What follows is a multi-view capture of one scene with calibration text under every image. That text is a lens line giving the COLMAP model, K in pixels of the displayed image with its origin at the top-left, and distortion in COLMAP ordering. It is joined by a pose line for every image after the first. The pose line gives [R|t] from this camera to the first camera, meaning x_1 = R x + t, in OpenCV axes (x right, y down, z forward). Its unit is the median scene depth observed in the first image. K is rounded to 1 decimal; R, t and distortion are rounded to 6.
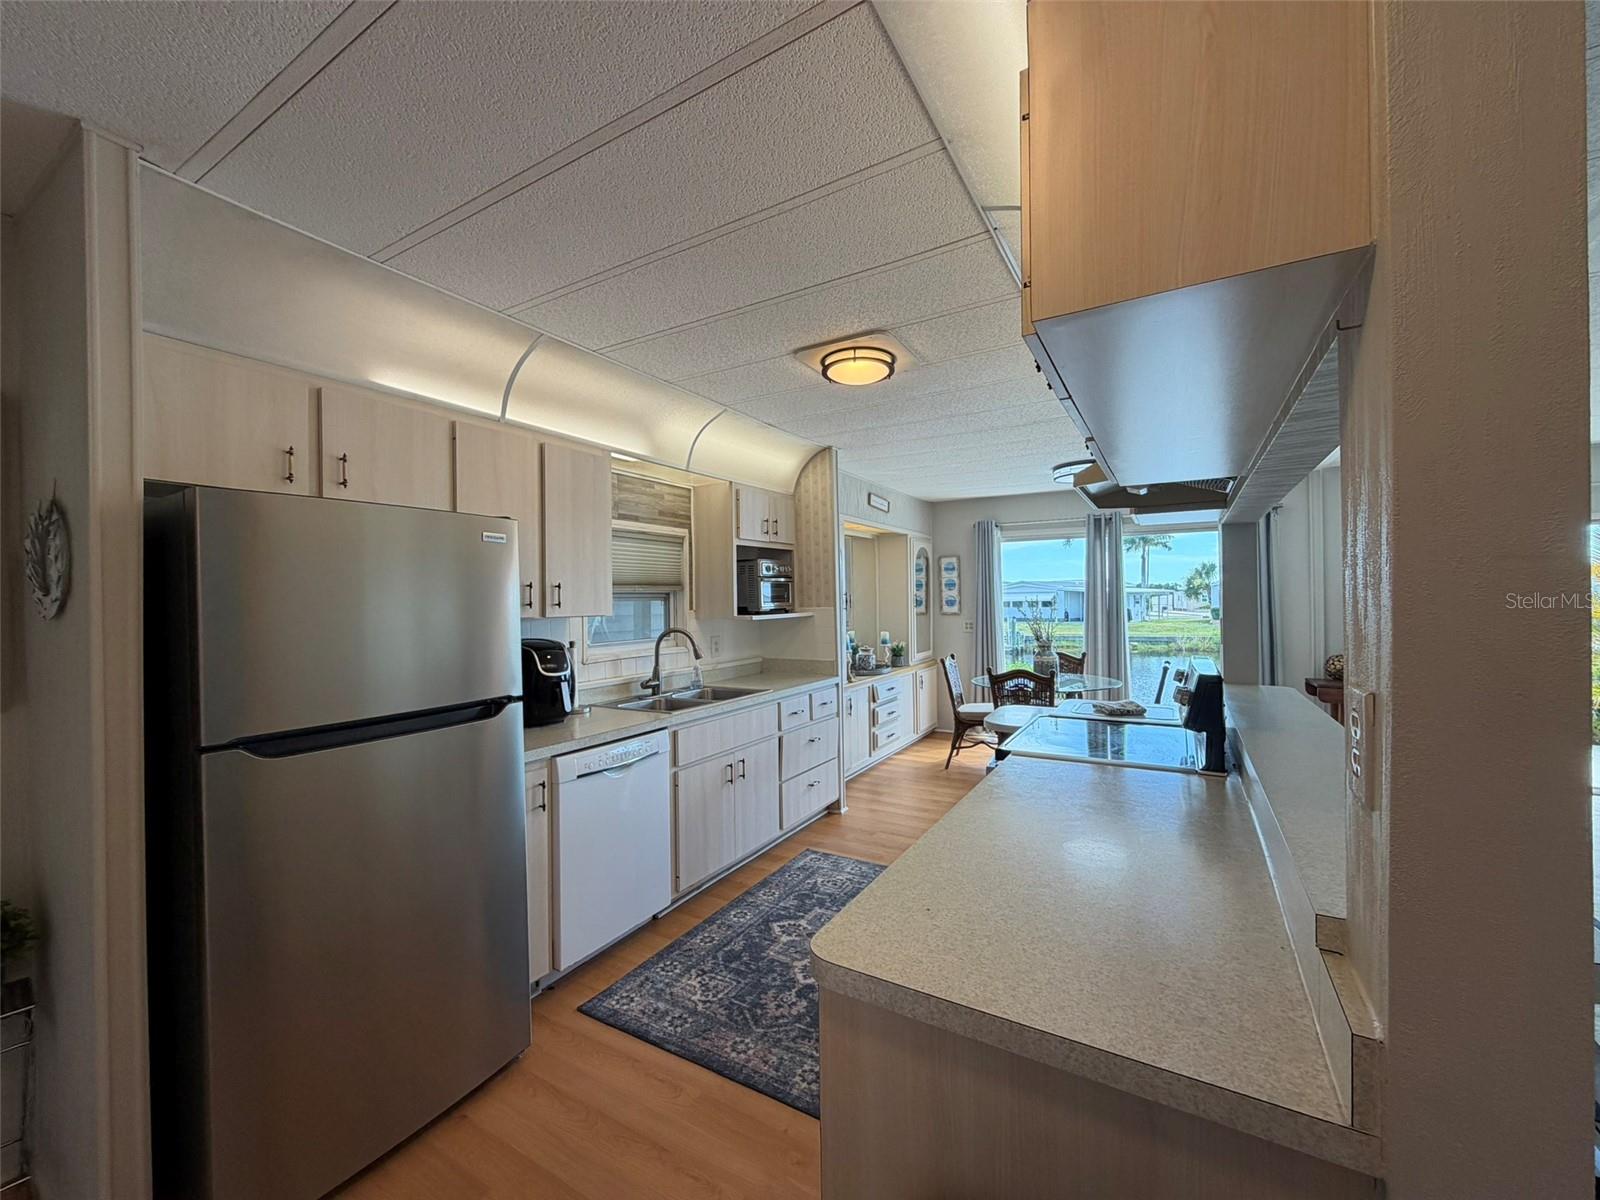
lens RADIAL K [[635.4, 0, 798.6], [0, 635.4, 599.7], [0, 0, 1]] dist [-0.000975, 0.000035]
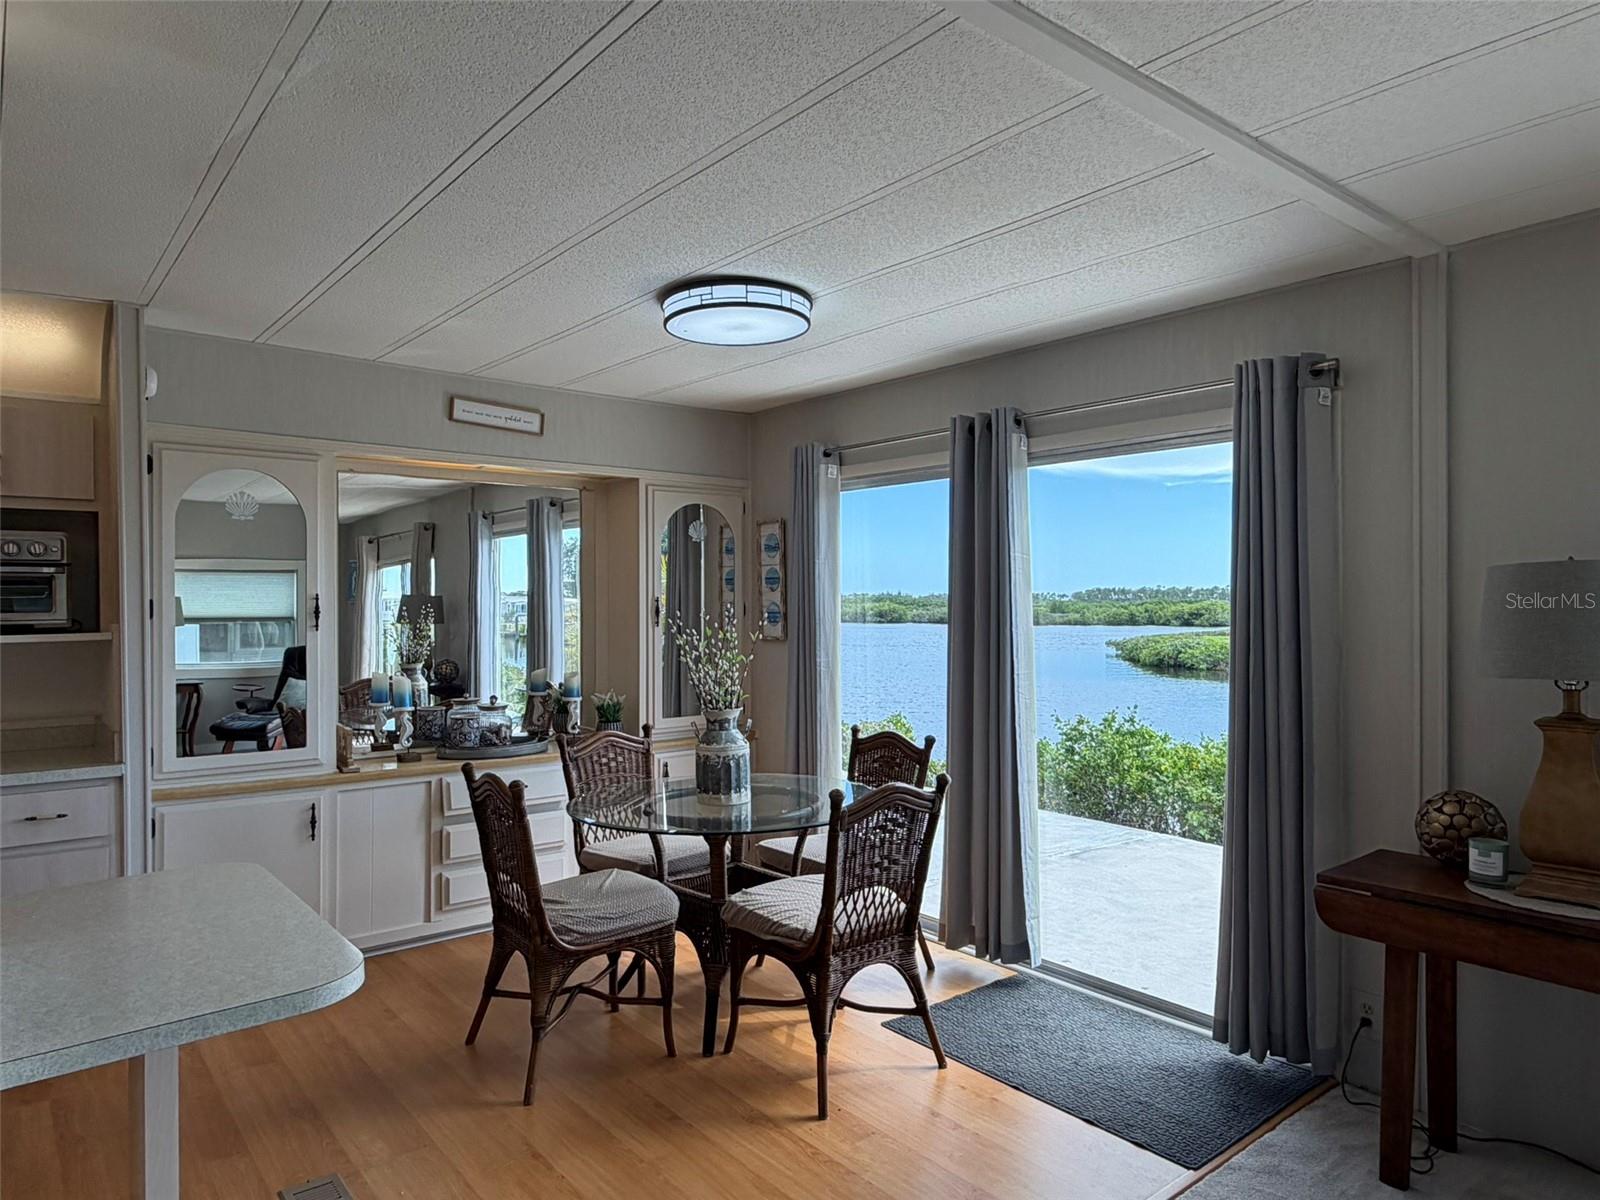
lens RADIAL K [[1008.8, 0, 788.8], [0, 1008.8, 605.1], [0, 0, 1]] dist [-0.005976, 0.000261]
pose [[0.937080, 0.012299, -0.348897, 0.977119], [-0.011005, 0.999923, 0.005690, -0.016541], [0.348941, -0.001492, 0.937144, 0.526628]]
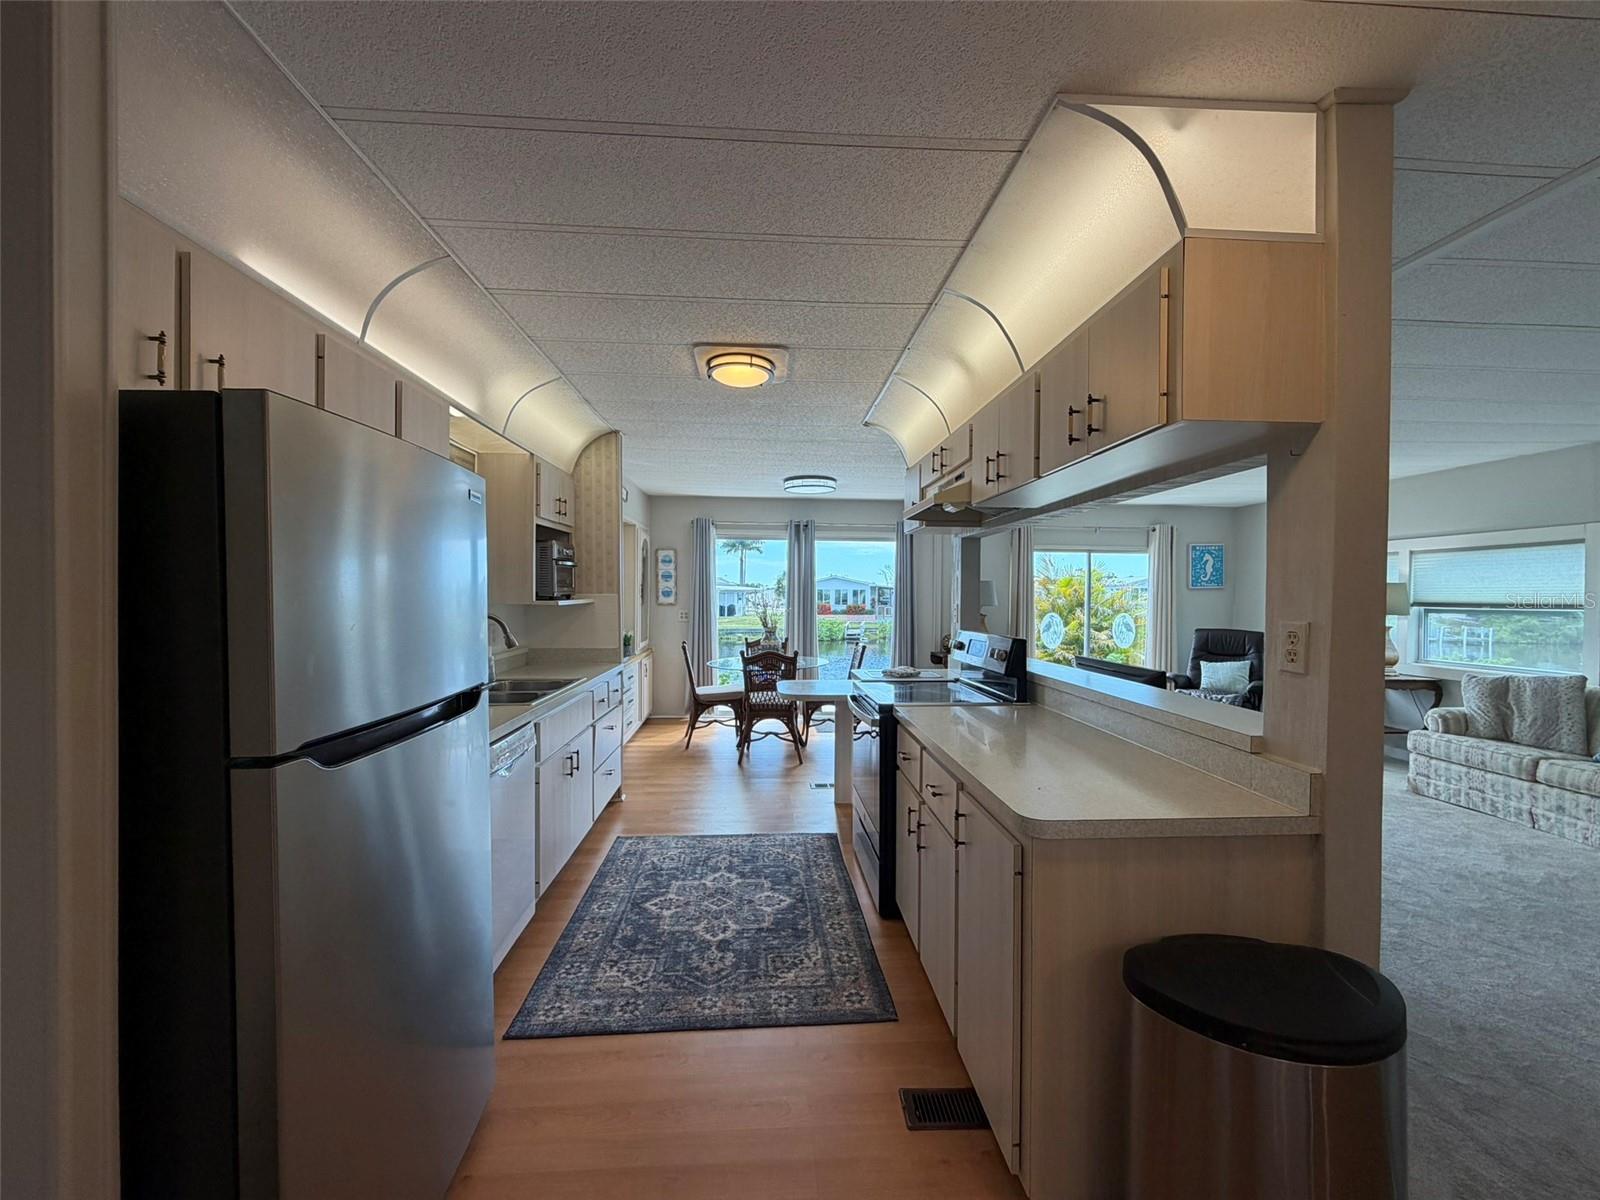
lens RADIAL K [[635.4, 0, 797.1], [0, 635.4, 598.7], [0, 0, 1]] dist [-0.000975, 0.000035]
pose [[0.827111, 0.013249, 0.561882, -0.319981], [-0.016670, 0.999861, 0.000962, 0.016276], [-0.561791, -0.010163, 0.827217, 0.029143]]
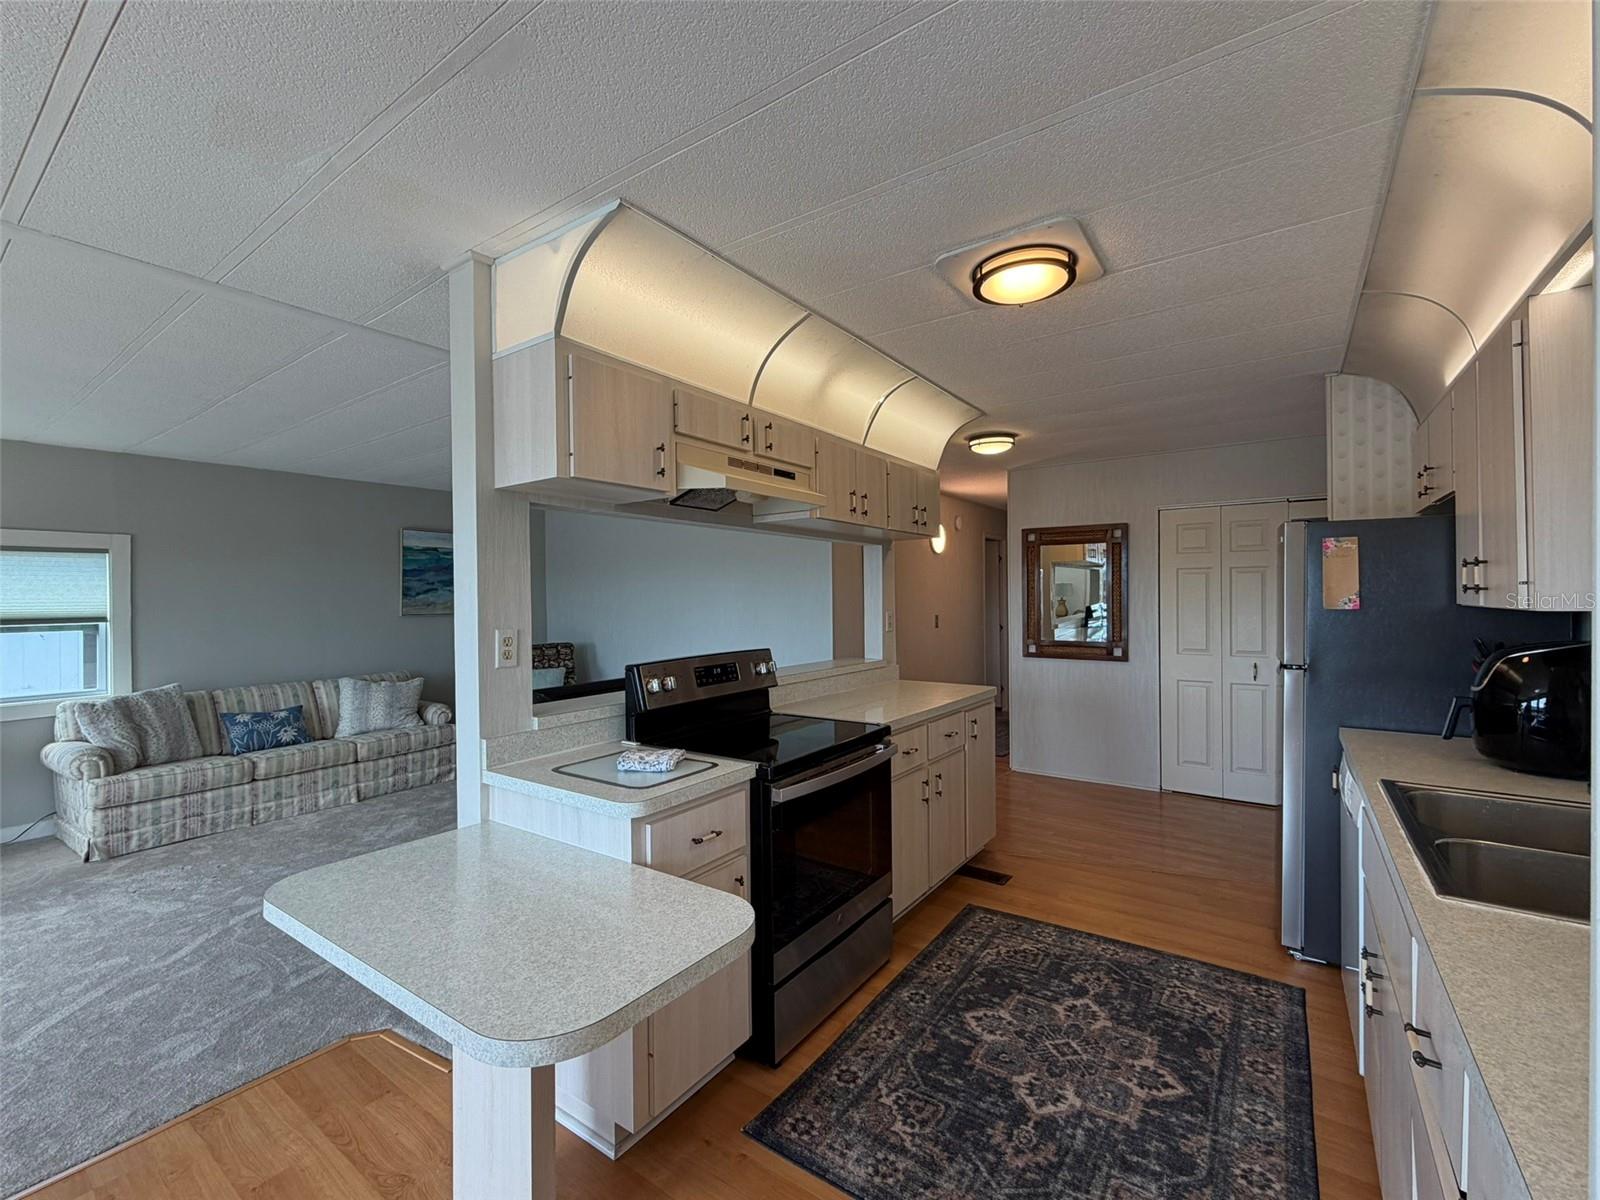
lens RADIAL K [[683.0, 0, 801.4], [0, 683.0, 600.3], [0, 0, 1]] dist [0.001211, -0.001279]
pose [[-0.996770, 0.022937, 0.076970, 0.220293], [0.023064, 0.999734, 0.000761, 0.001970], [-0.076932, 0.002534, -0.997033, 1.335493]]
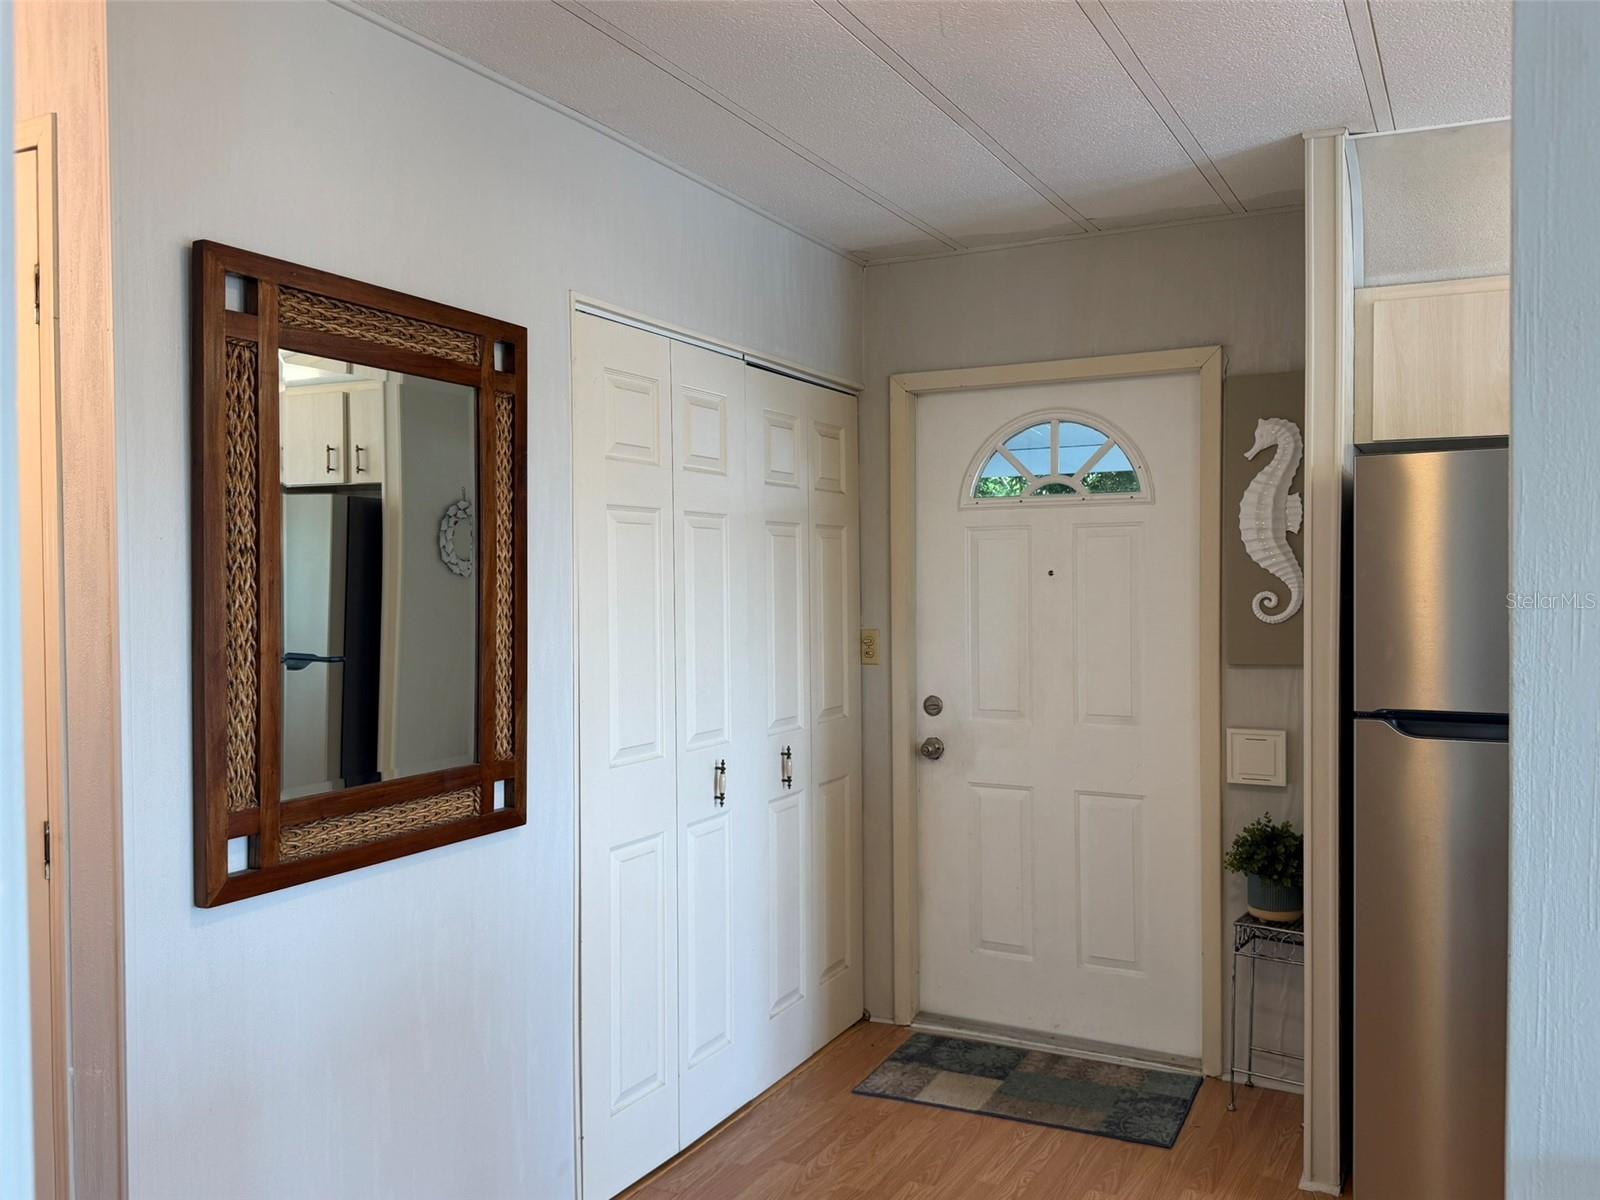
lens RADIAL K [[1291.3, 0, 802.4], [0, 1291.3, 614.5], [0, 0, 1]] dist [0.042451, -0.007315]
pose [[0.070951, 0.042672, -0.996567, 0.414392], [0.008046, 0.999028, 0.043350, -0.006982], [0.997447, -0.011094, 0.070539, -0.010150]]
